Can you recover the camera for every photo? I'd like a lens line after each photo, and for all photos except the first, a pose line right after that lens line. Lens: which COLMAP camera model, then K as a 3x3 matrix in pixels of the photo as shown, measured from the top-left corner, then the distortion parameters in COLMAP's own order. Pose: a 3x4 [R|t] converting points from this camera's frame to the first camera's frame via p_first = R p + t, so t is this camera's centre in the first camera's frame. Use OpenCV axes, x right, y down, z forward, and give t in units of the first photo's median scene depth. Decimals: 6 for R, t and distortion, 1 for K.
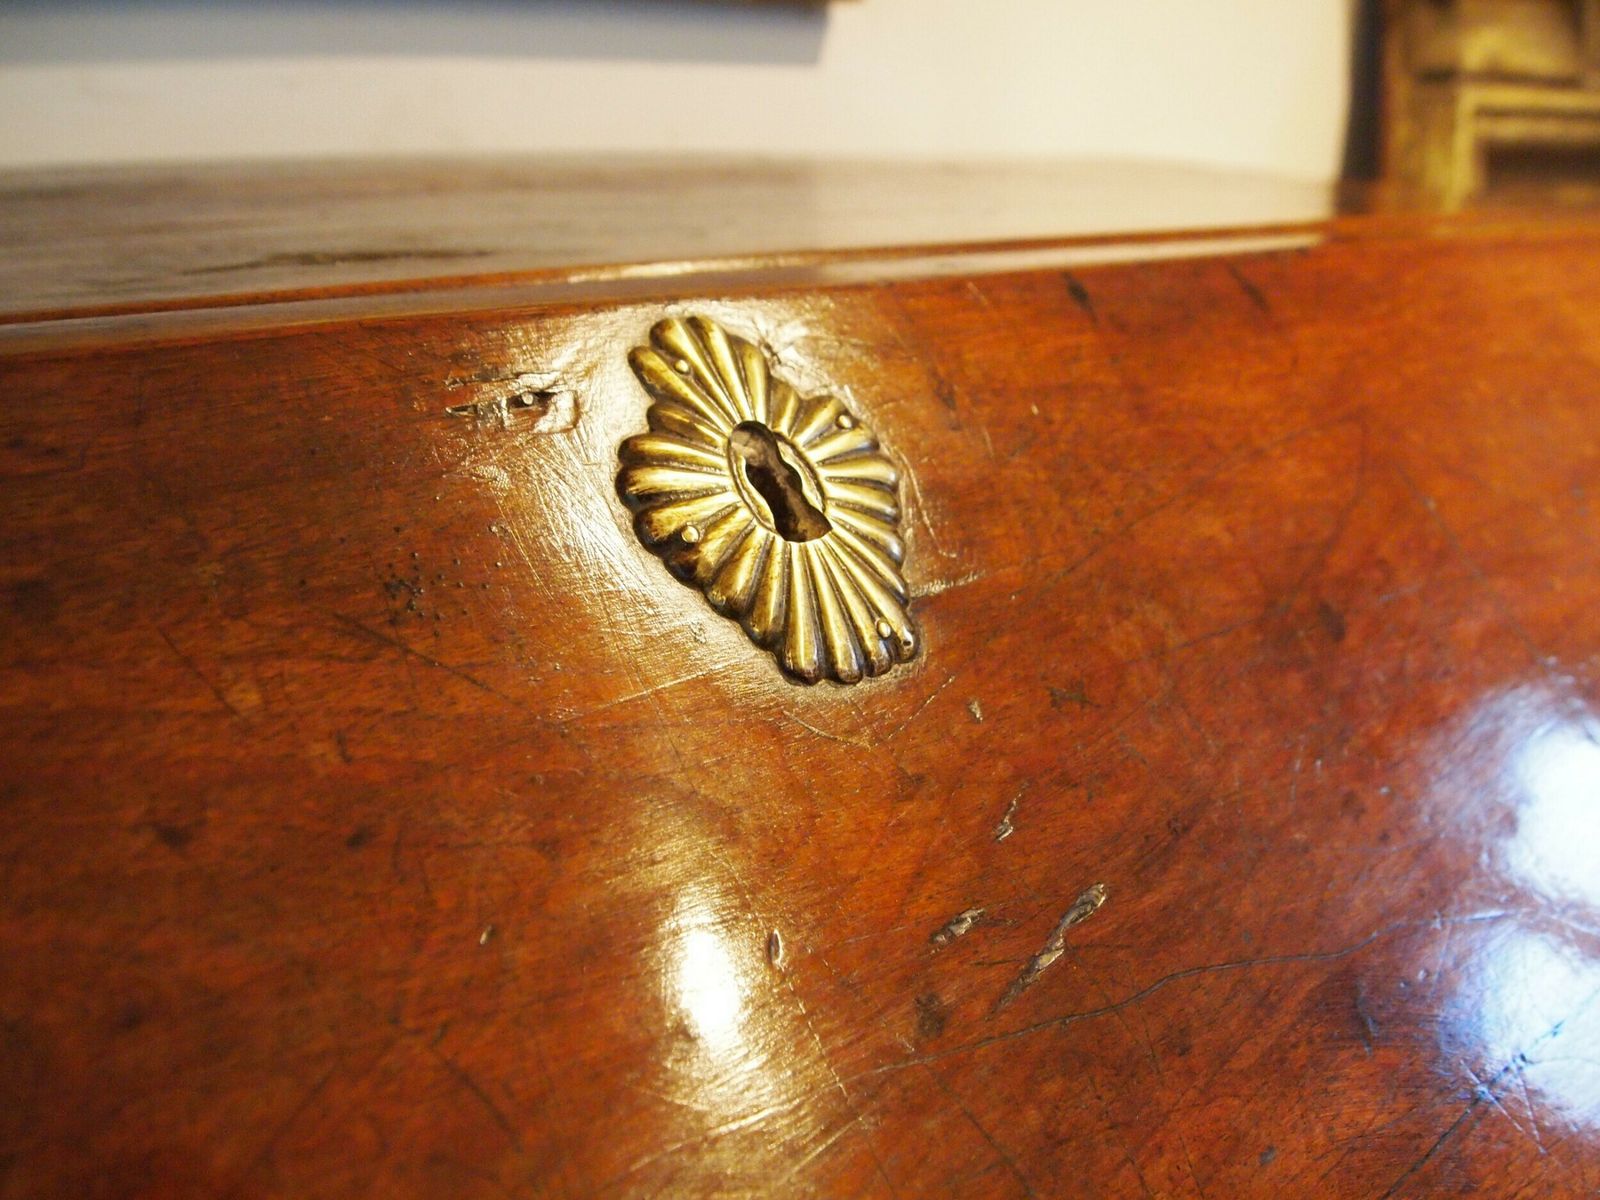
lens RADIAL K [[1277.4, 0, 826.0], [0, 1277.4, 568.8], [0, 0, 1]] dist [-0.053909, 0.006779]
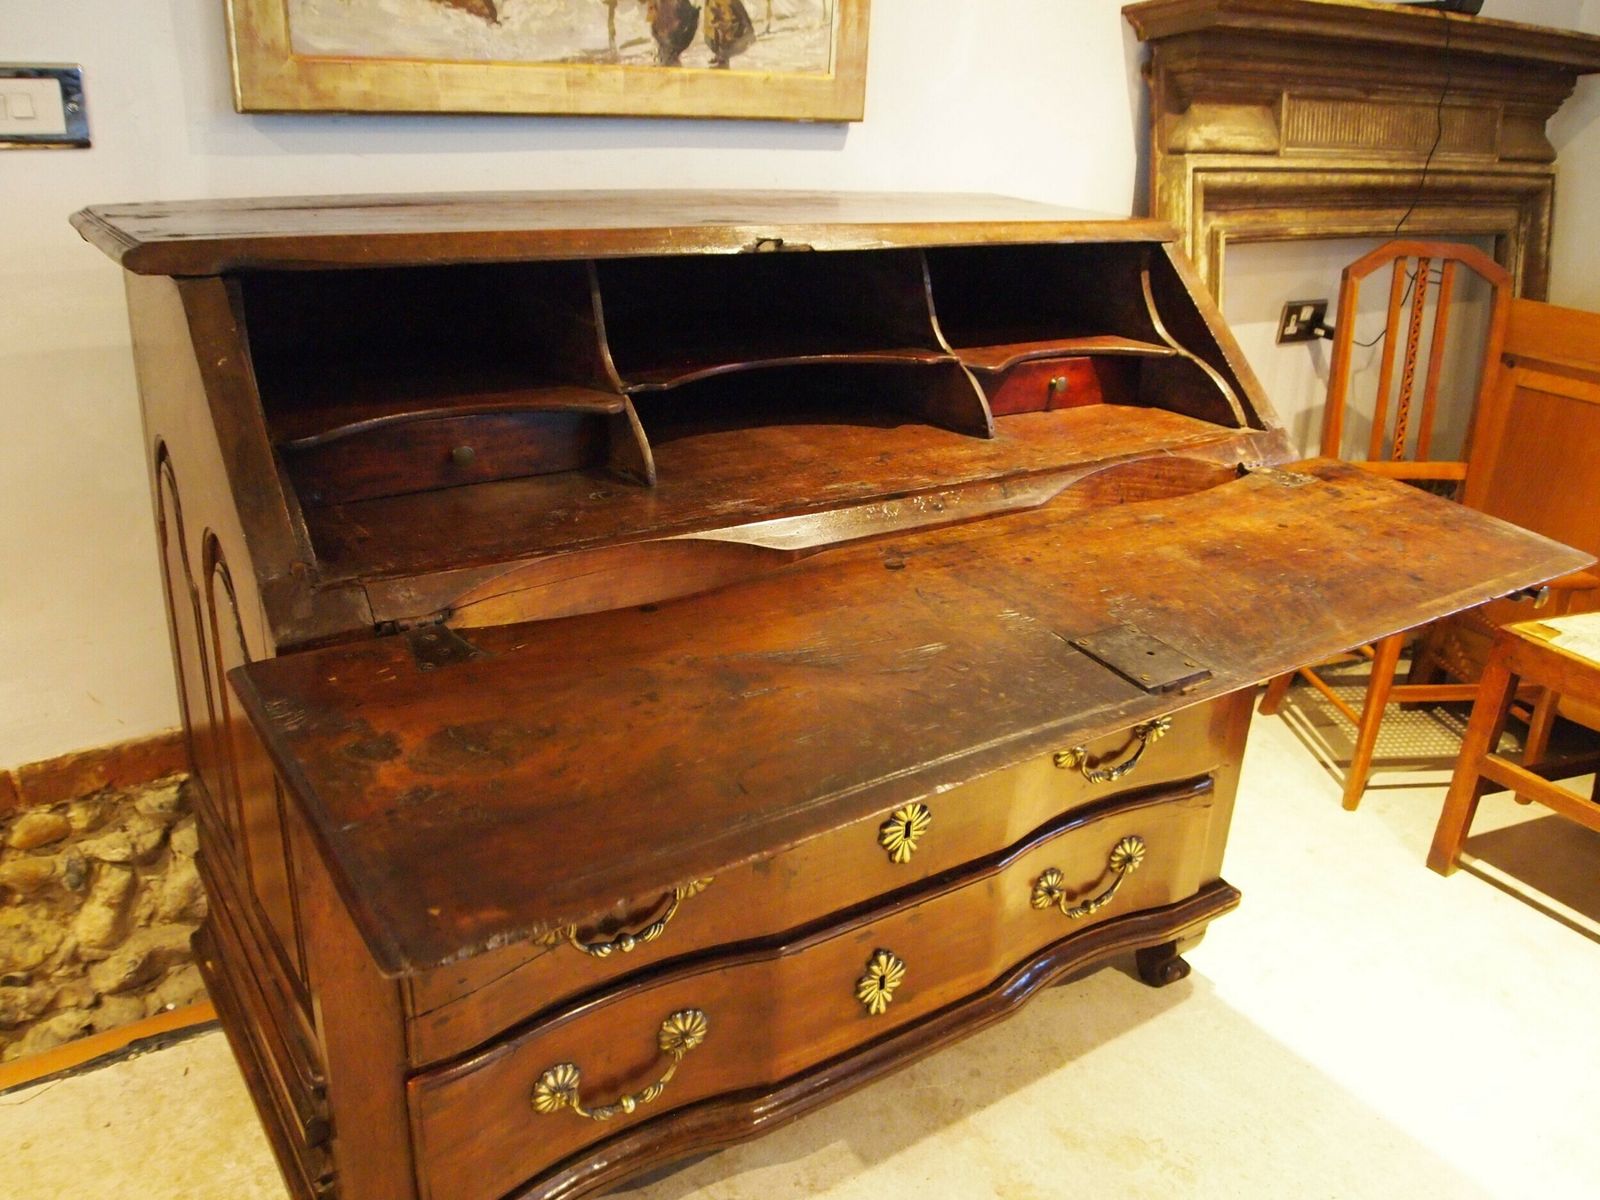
lens RADIAL K [[1277.4, 0, 811.9], [0, 1277.4, 606.7], [0, 0, 1]] dist [-0.053909, 0.006779]
pose [[0.998165, 0.038000, -0.047150, 0.219670], [-0.036894, 0.999029, 0.024098, 1.043766], [0.048020, -0.022314, 0.998597, -3.684958]]
